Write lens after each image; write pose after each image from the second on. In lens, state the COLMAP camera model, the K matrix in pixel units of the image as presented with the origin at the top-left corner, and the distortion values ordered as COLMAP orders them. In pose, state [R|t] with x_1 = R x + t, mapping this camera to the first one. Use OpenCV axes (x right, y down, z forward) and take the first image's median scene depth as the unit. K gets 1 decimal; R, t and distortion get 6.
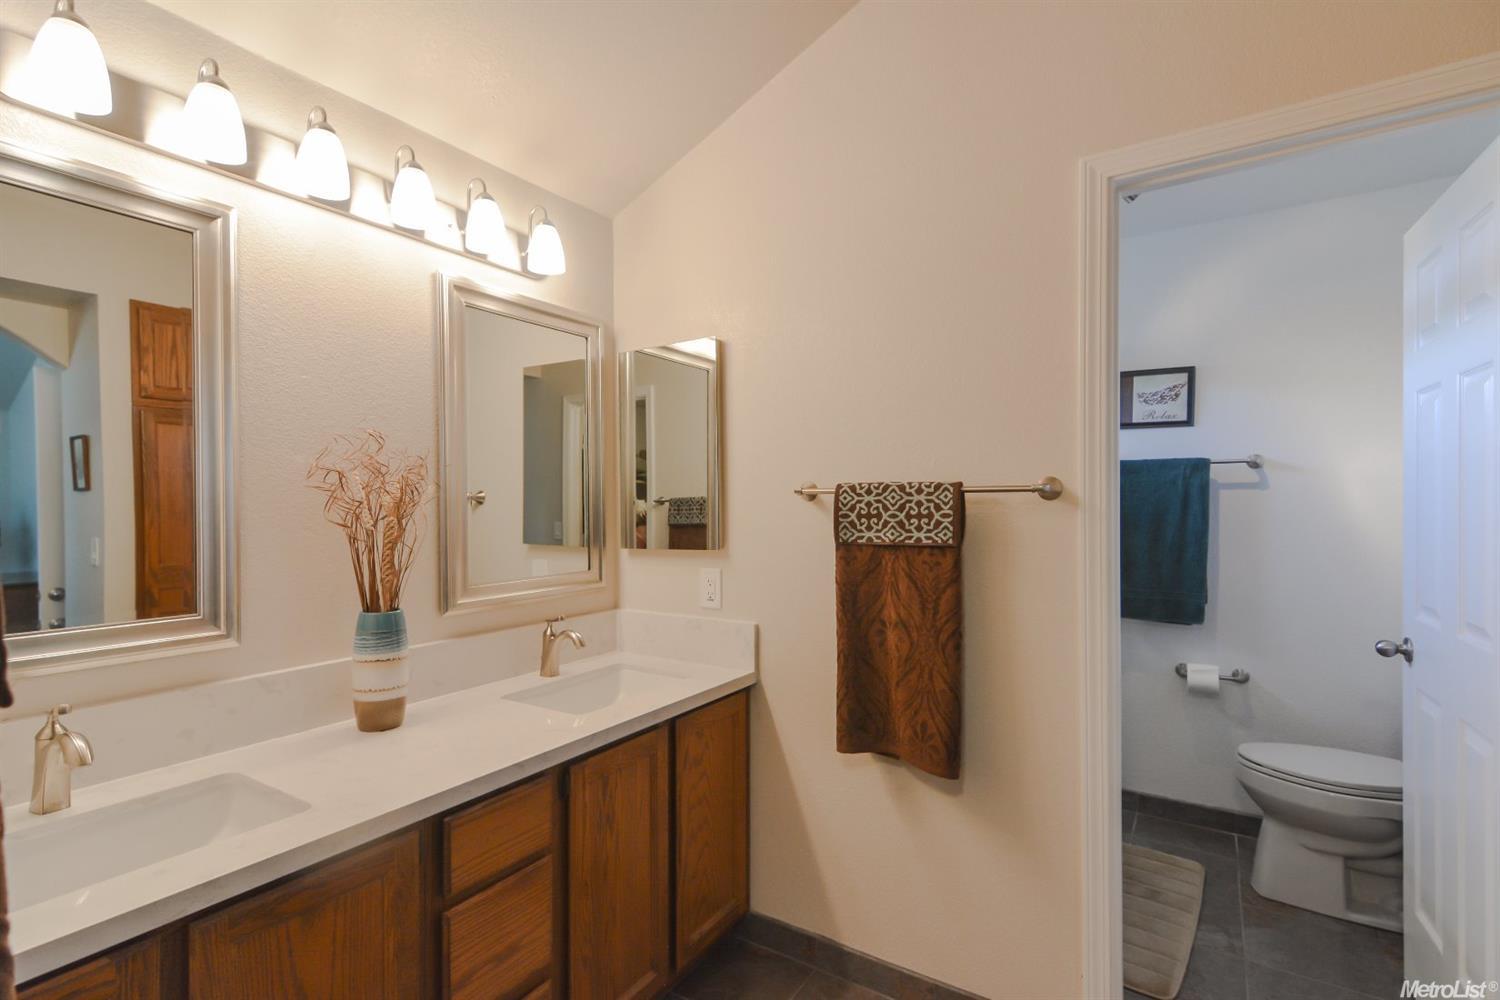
lens RADIAL K [[709.6, 0, 743.2], [0, 709.6, 508.5], [0, 0, 1]] dist [0.027443, -0.008754]
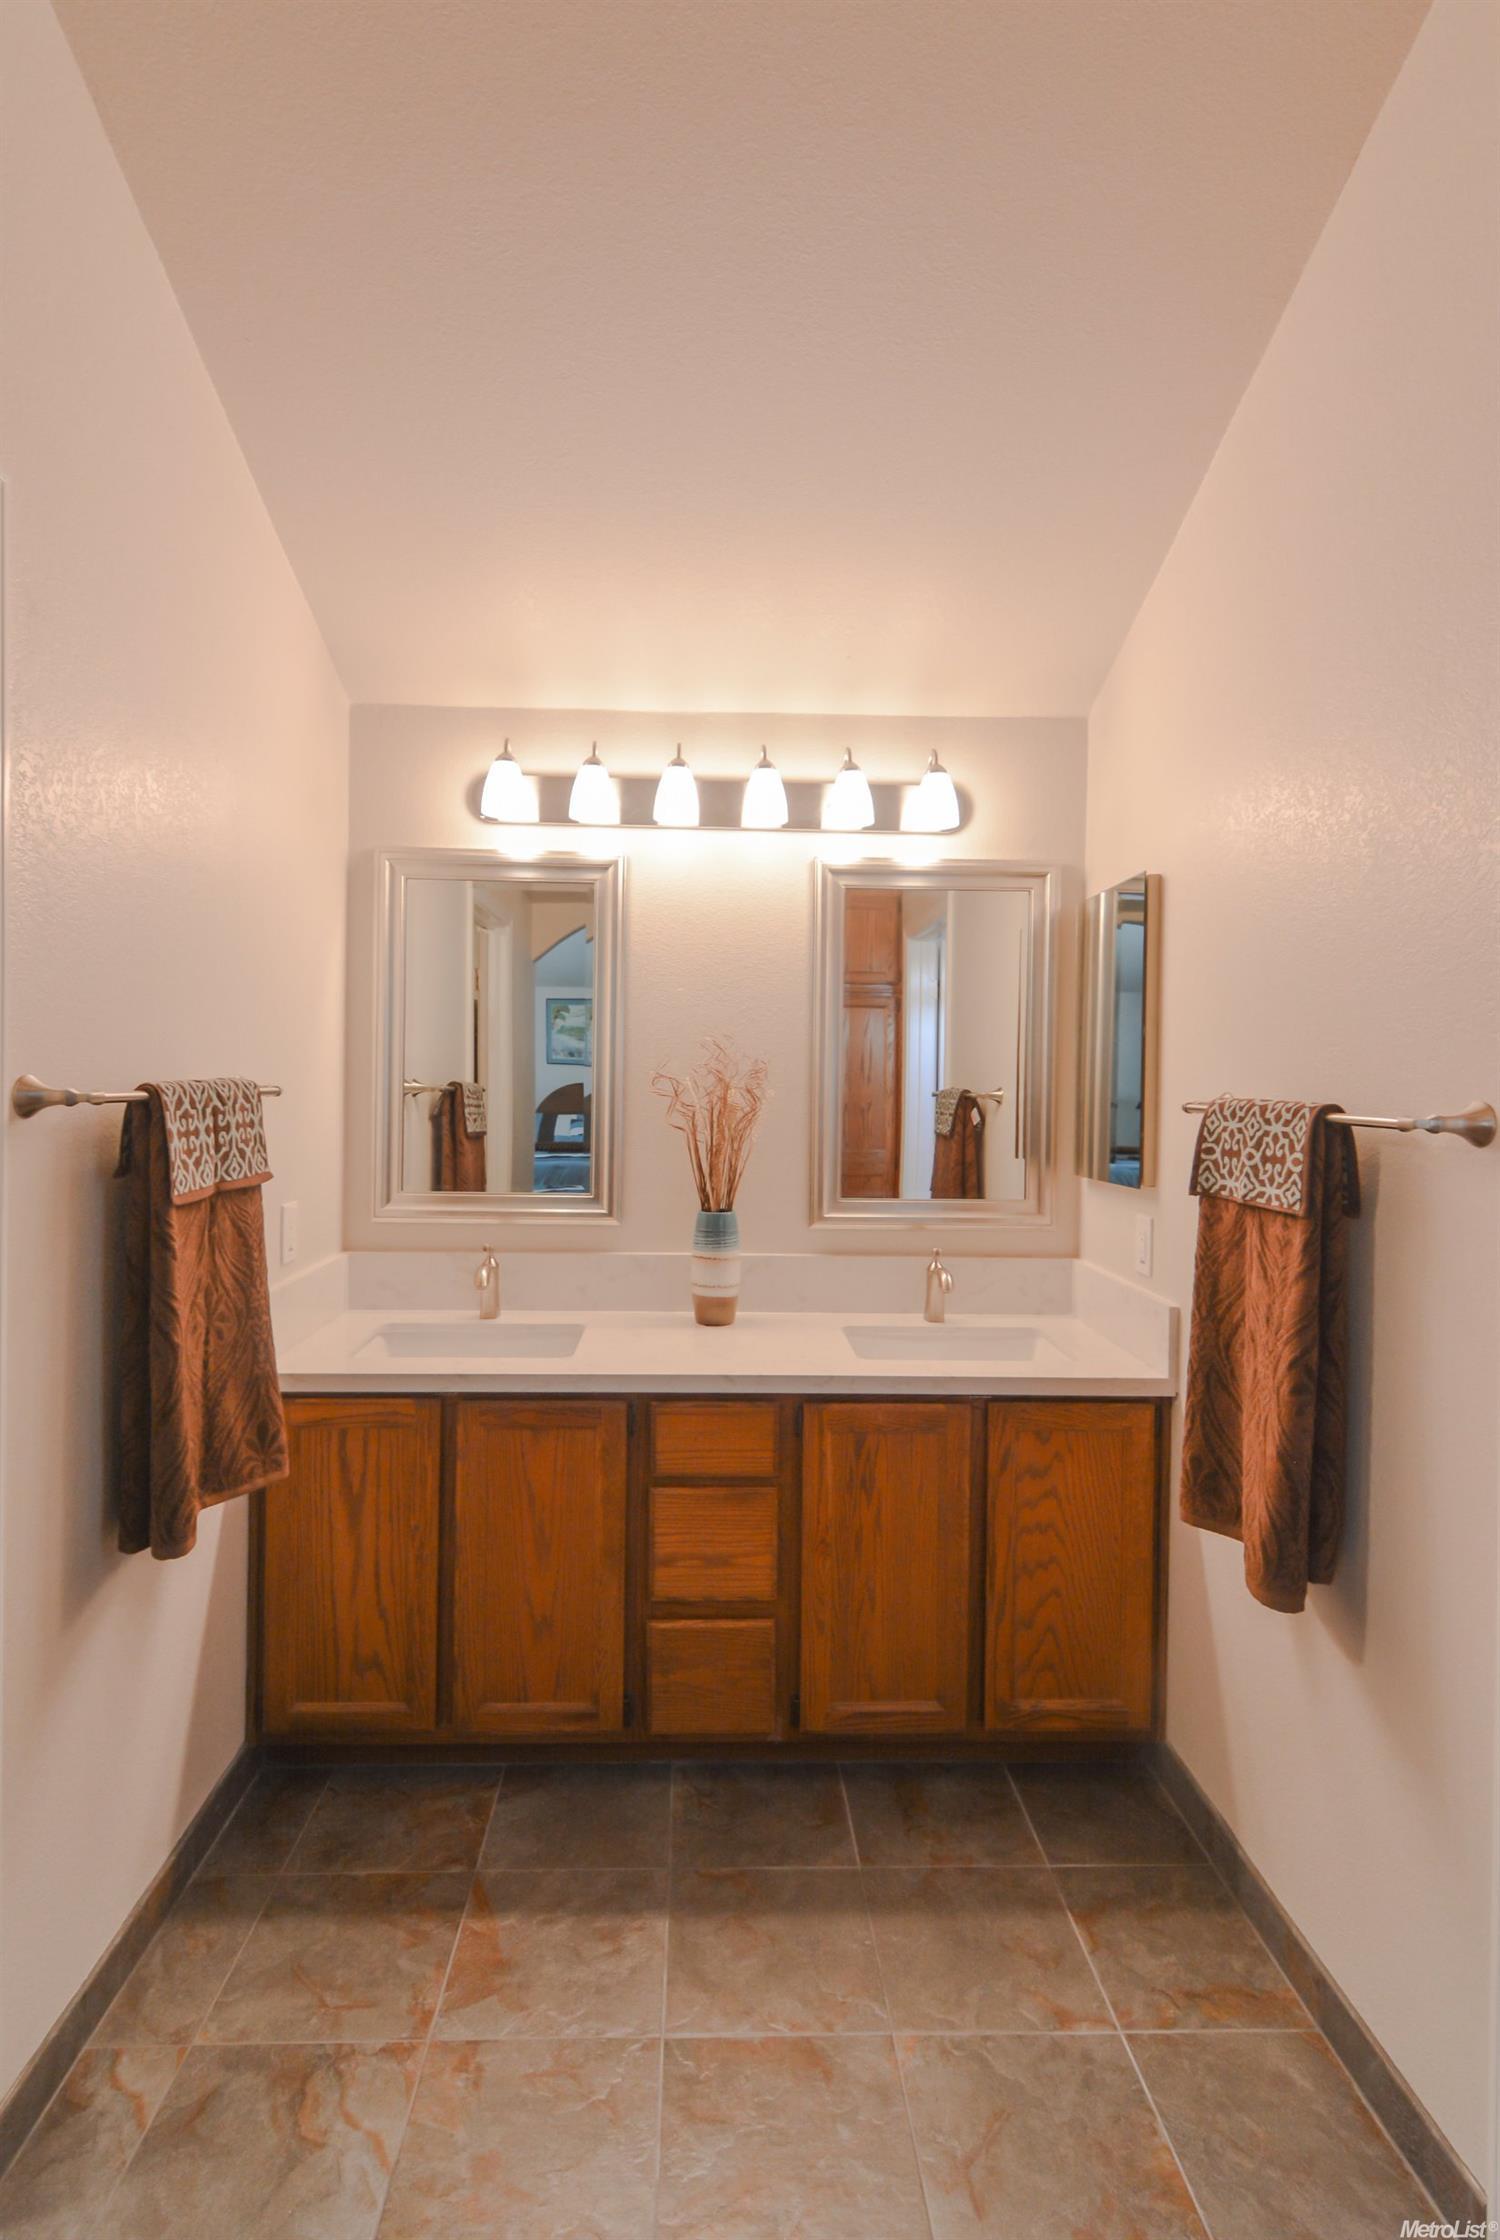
lens RADIAL K [[1095.0, 0, 741.2], [0, 1095.0, 1101.7], [0, 0, 1]] dist [0.027781, -0.000487]
pose [[0.573602, 0.031803, -0.818517, 0.818114], [-0.023207, 0.999476, 0.022572, -0.052641], [0.818805, 0.006048, 0.574039, 0.120441]]
